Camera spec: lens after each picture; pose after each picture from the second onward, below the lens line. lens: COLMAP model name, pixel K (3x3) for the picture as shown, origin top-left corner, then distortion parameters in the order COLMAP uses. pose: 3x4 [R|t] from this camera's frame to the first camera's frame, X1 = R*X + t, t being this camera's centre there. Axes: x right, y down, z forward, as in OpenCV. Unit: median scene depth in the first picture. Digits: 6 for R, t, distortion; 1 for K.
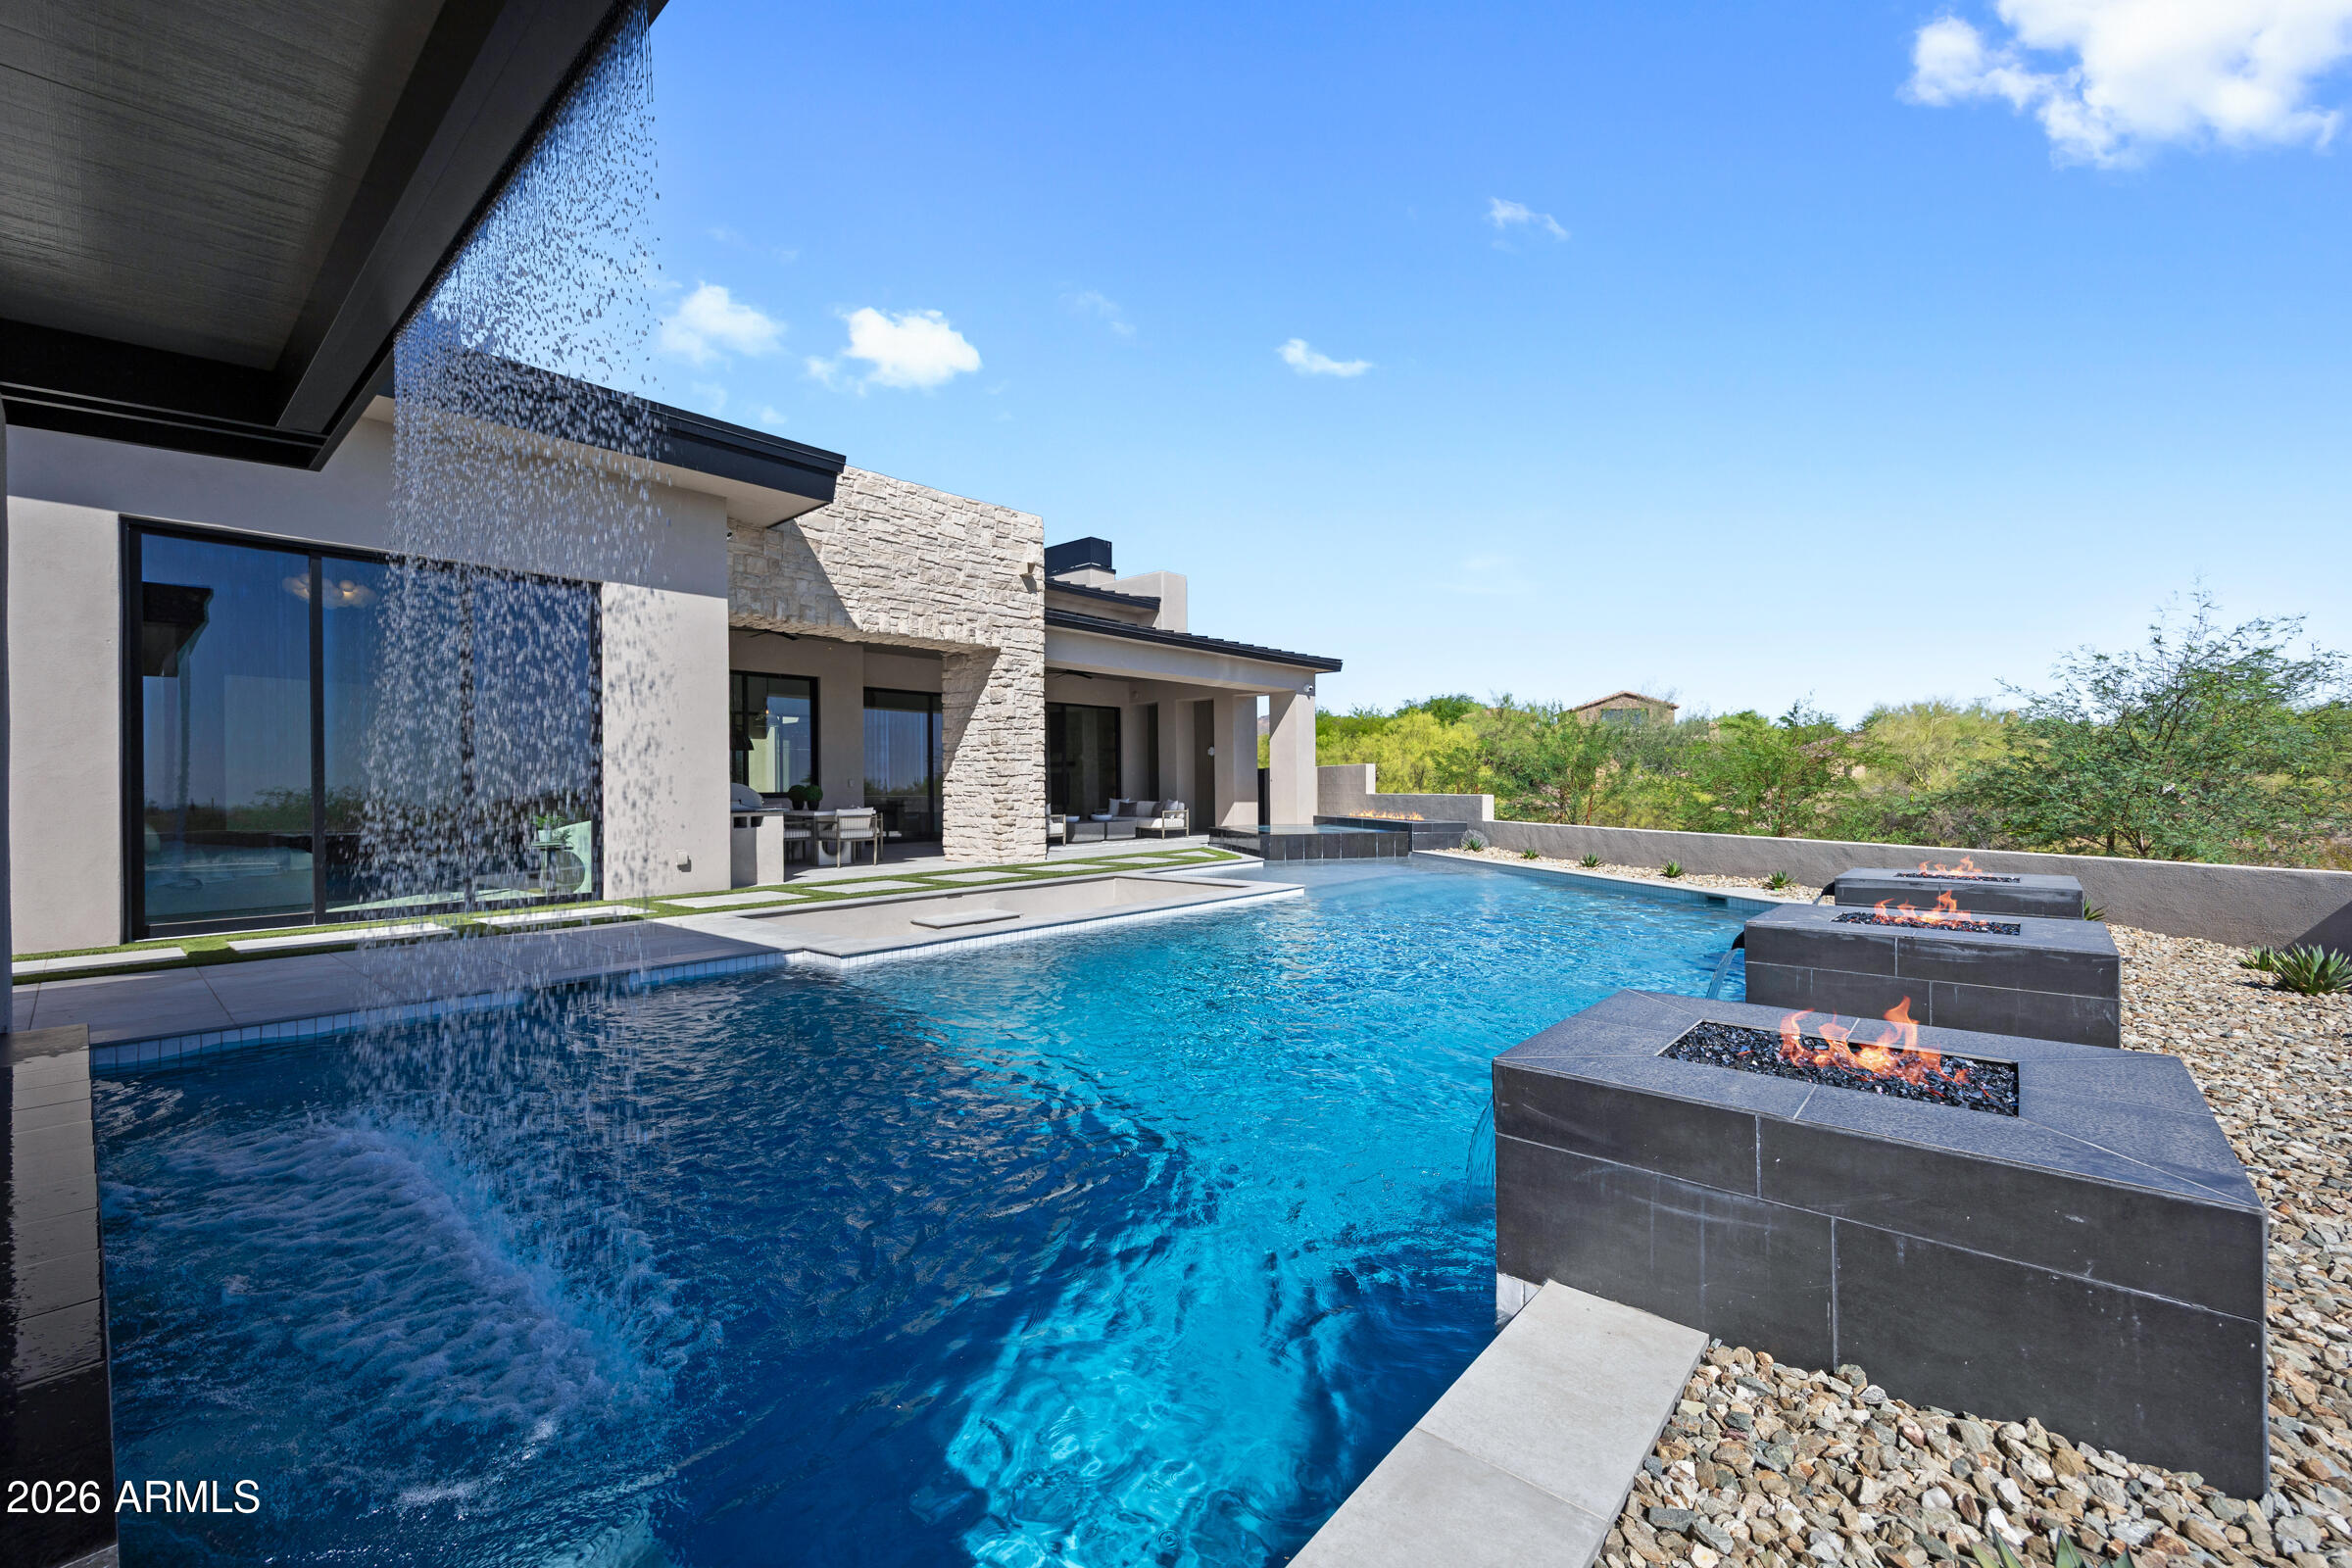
lens RADIAL K [[948.7, 0, 1176.0], [0, 948.7, 784.0], [0, 0, 1]] dist [0.000016, 0.000011]
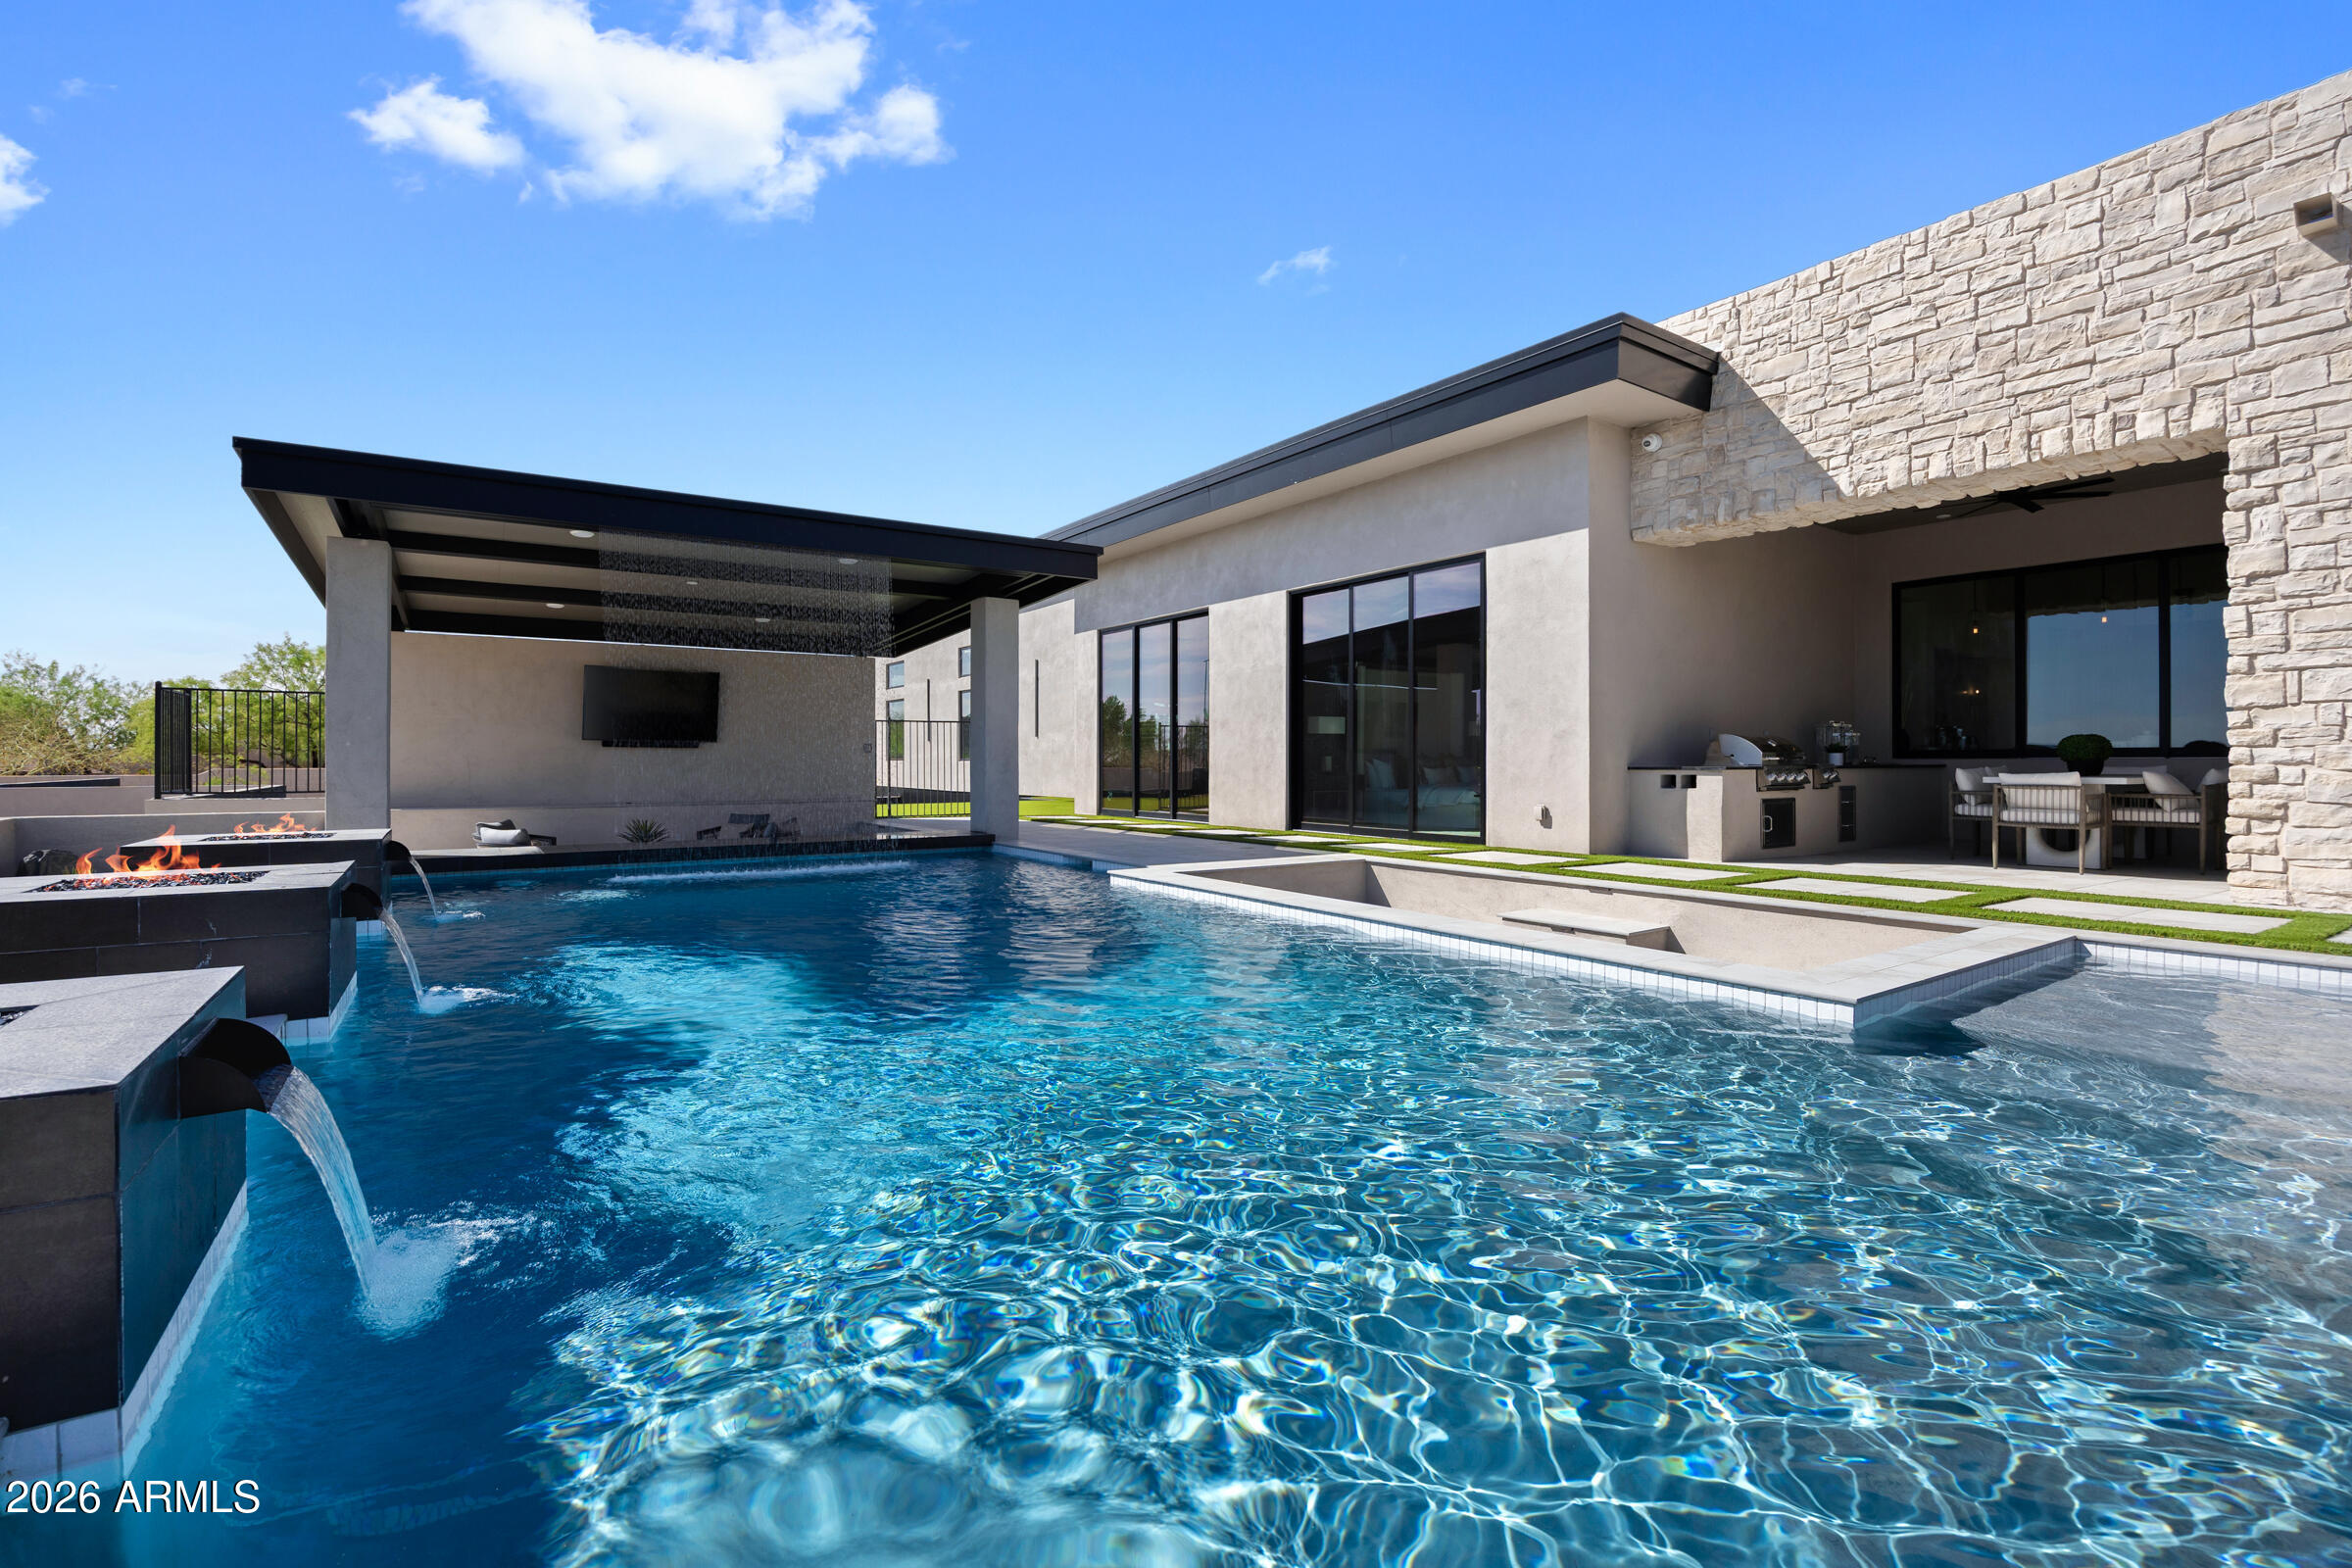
lens RADIAL K [[1064.0, 0, 1176.1], [0, 1064.0, 754.5], [0, 0, 1]] dist [-0.001284, -0.000259]
pose [[-0.244524, 0.002553, -0.969640, 0.505199], [0.006361, 0.999979, 0.001029, 0.012013], [0.969622, -0.005916, -0.244535, 0.739410]]
